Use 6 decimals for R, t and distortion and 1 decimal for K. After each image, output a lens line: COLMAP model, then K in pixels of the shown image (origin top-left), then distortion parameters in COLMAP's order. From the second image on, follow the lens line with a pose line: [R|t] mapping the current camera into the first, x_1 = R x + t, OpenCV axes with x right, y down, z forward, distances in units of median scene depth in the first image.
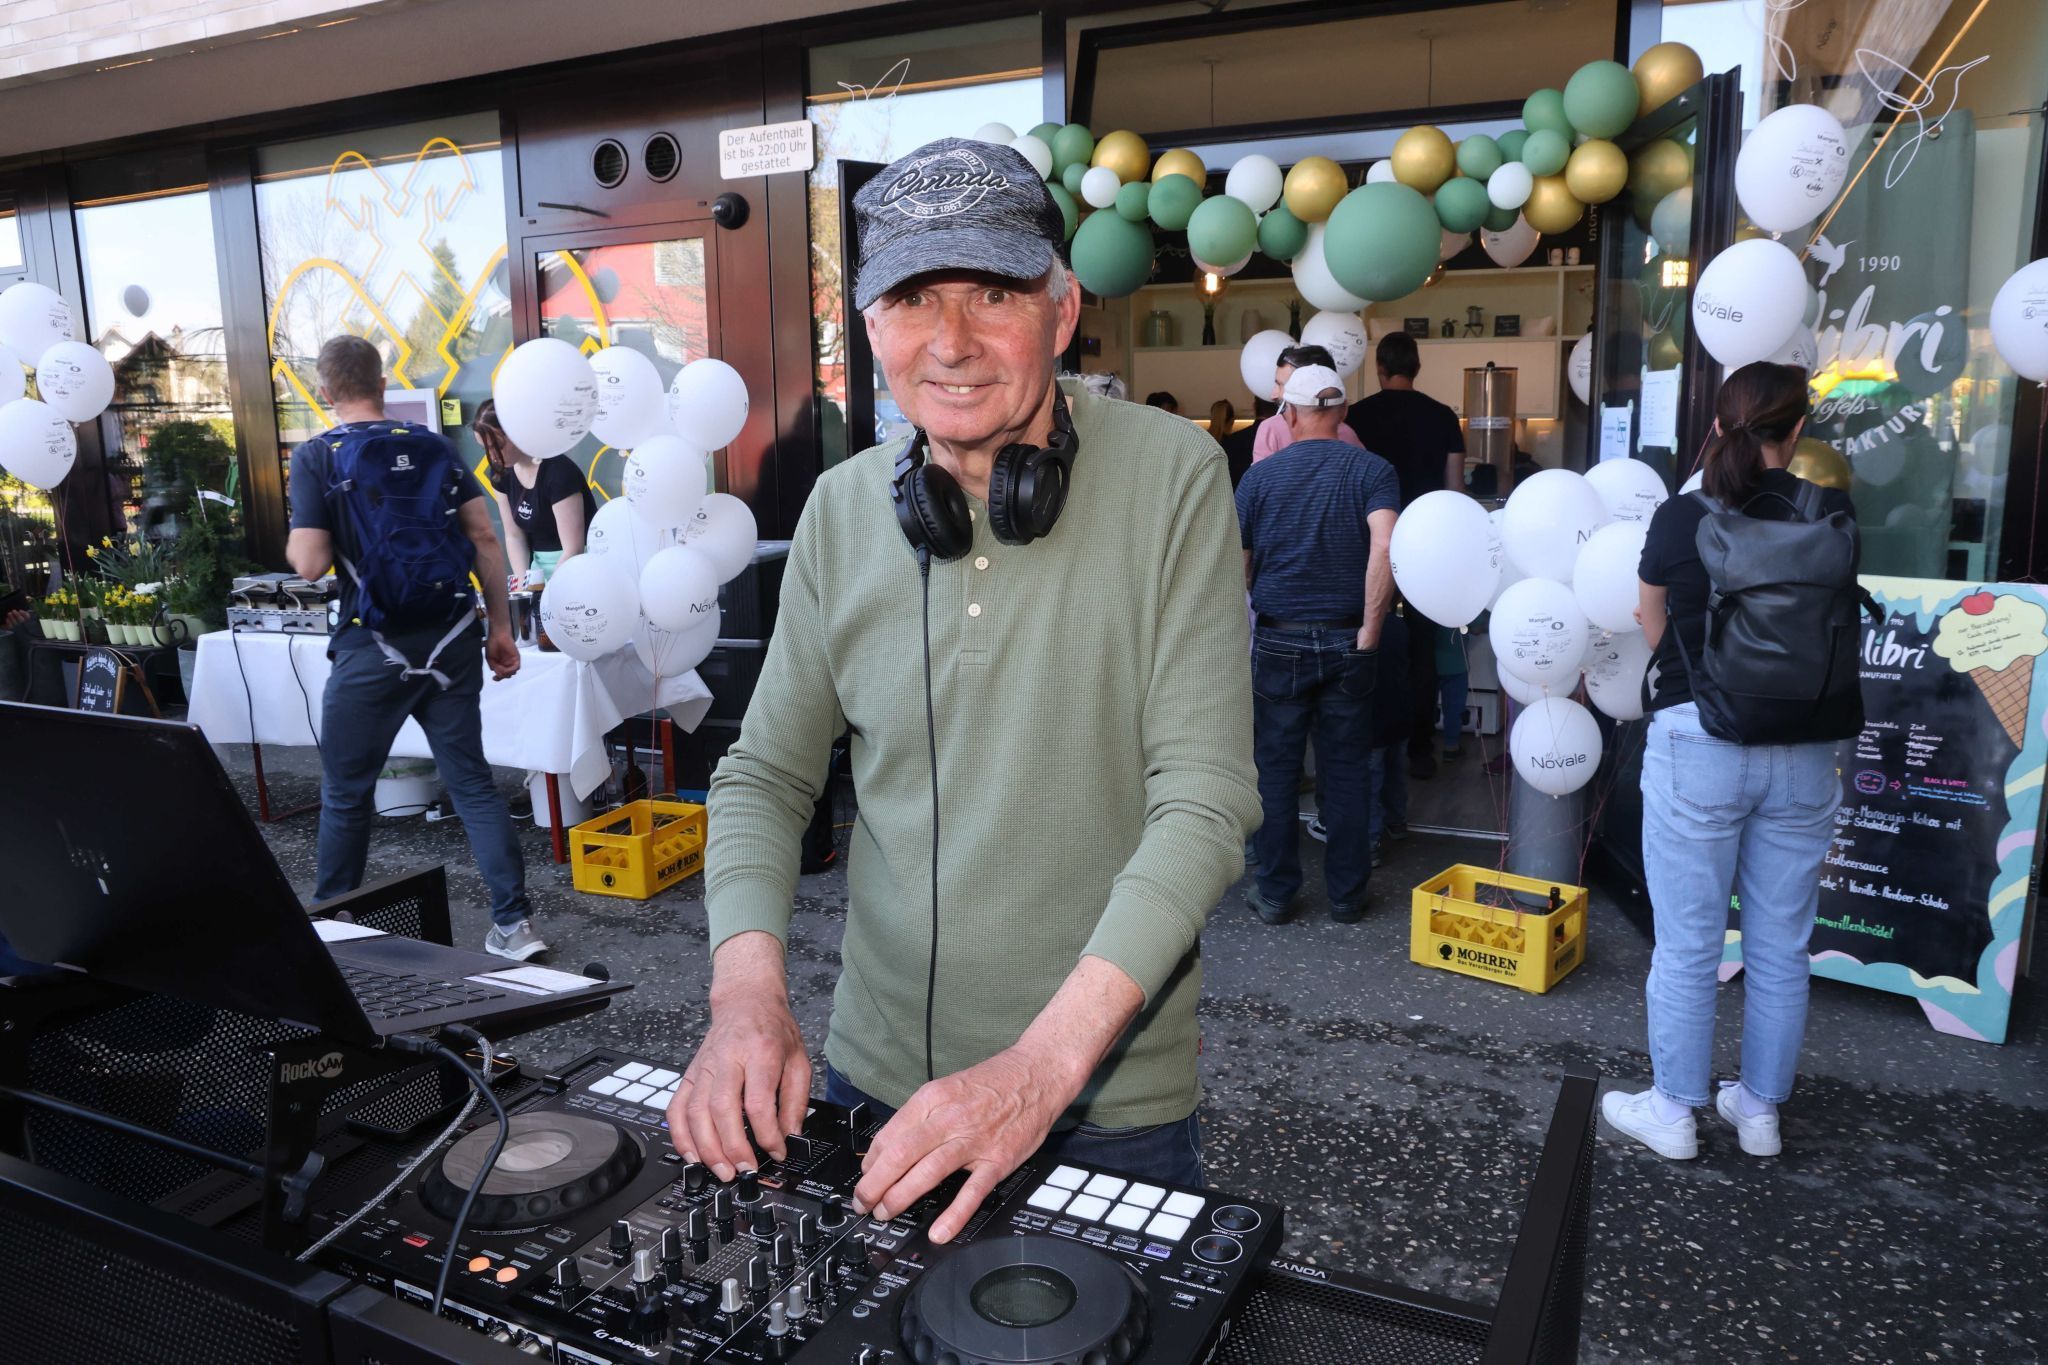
lens RADIAL K [[1313.2, 0, 1097.3], [0, 1313.2, 731.2], [0, 0, 1]] dist [-0.123524, 0.076915]
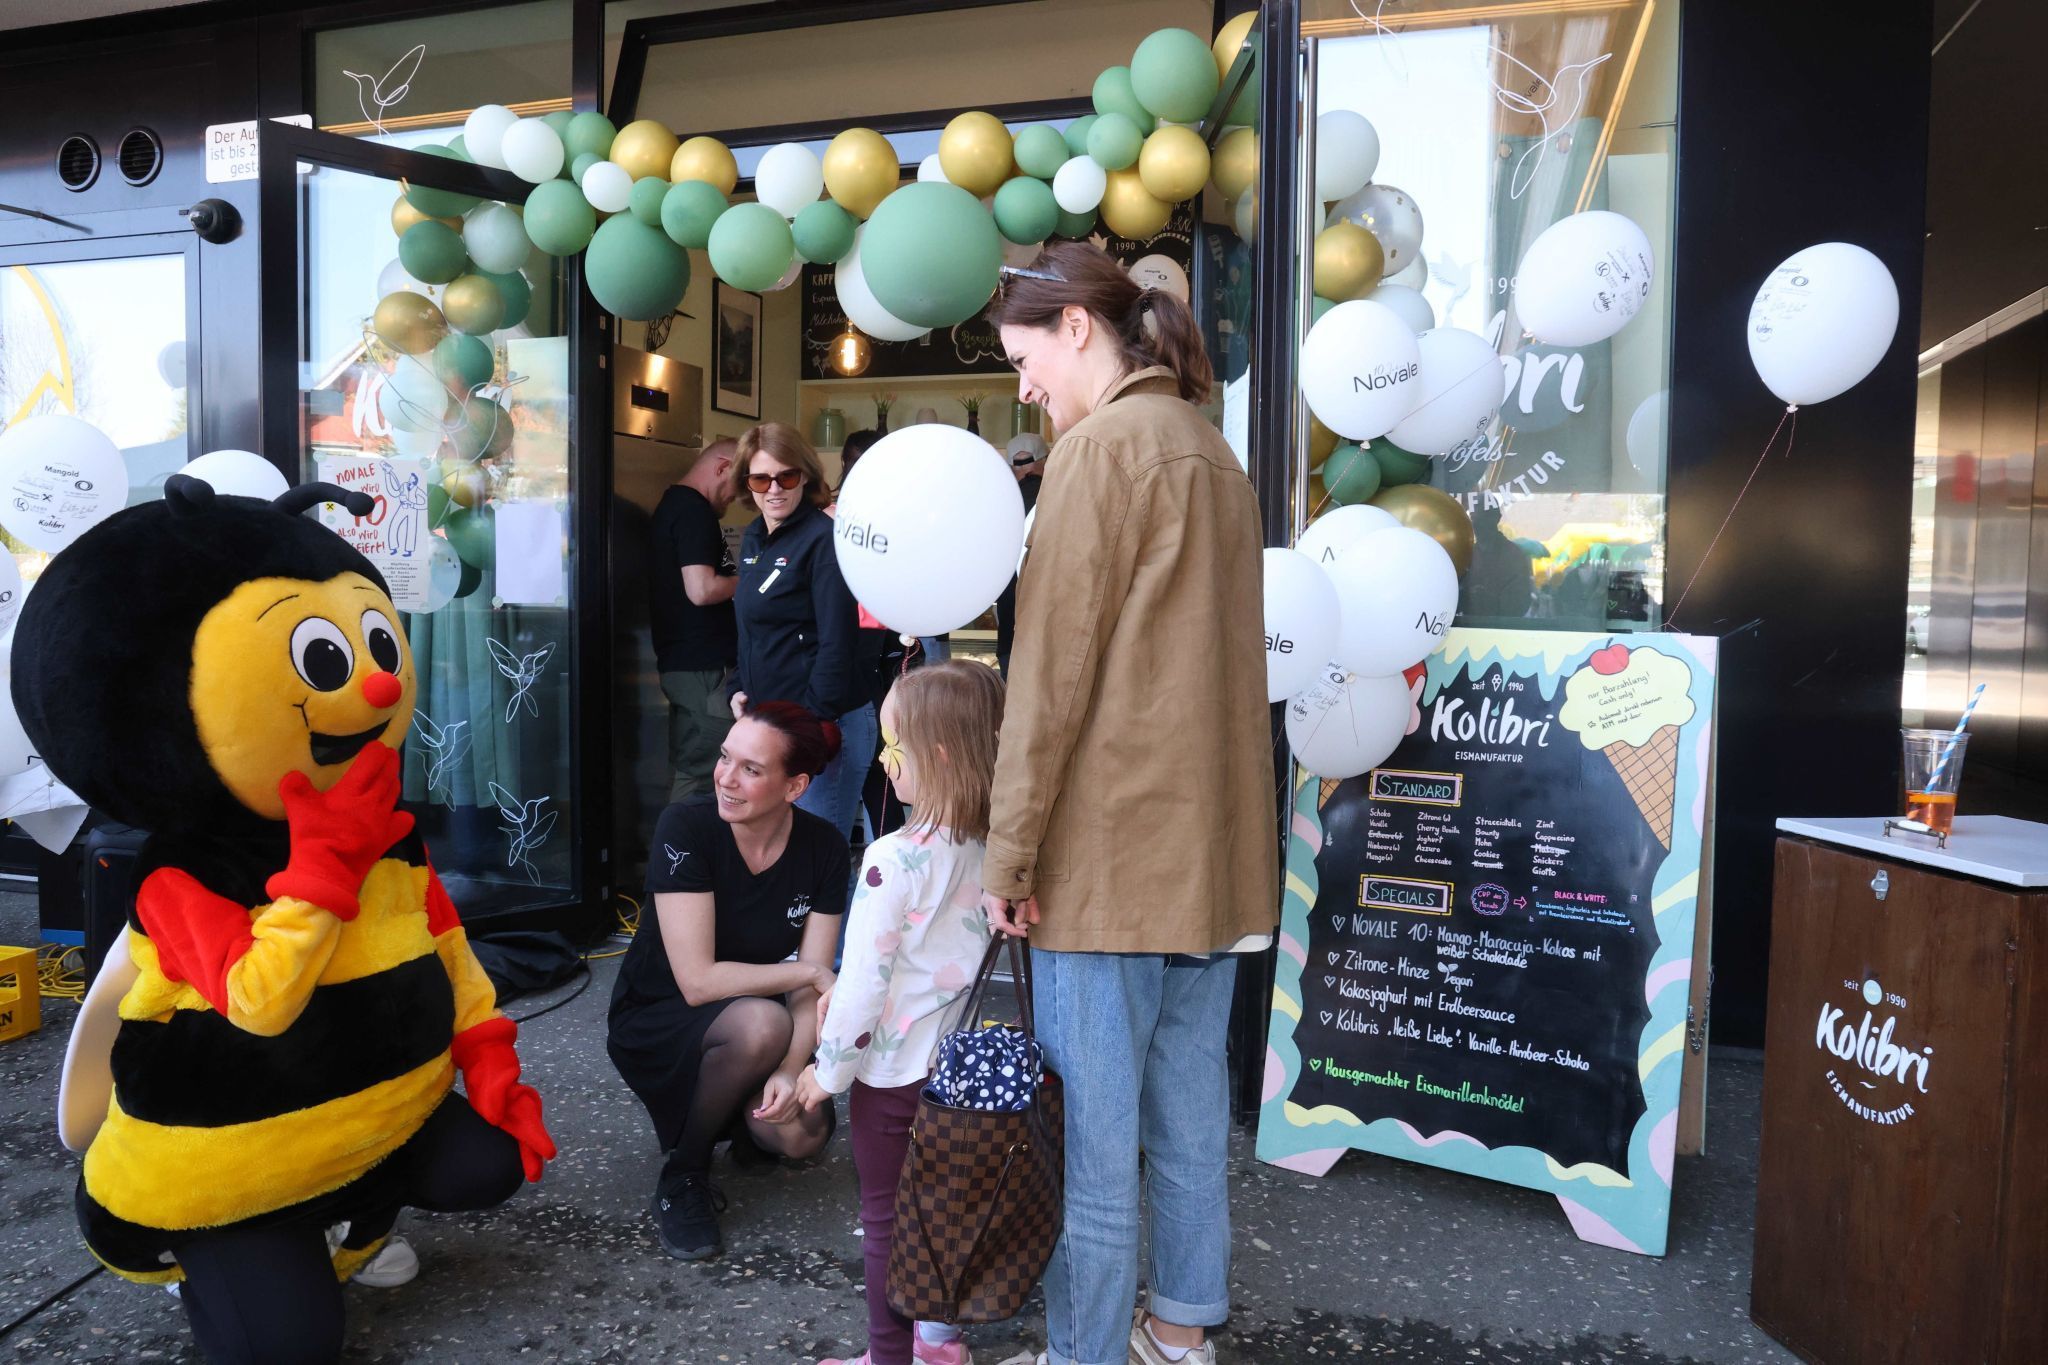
lens RADIAL K [[1313.2, 0, 1097.3], [0, 1313.2, 731.2], [0, 0, 1]] dist [-0.123524, 0.076915]
pose [[0.988397, 0.011355, 0.151468, 0.269347], [0.006626, 0.993029, -0.117680, 0.030580], [-0.151748, 0.117318, 0.981432, 0.278664]]
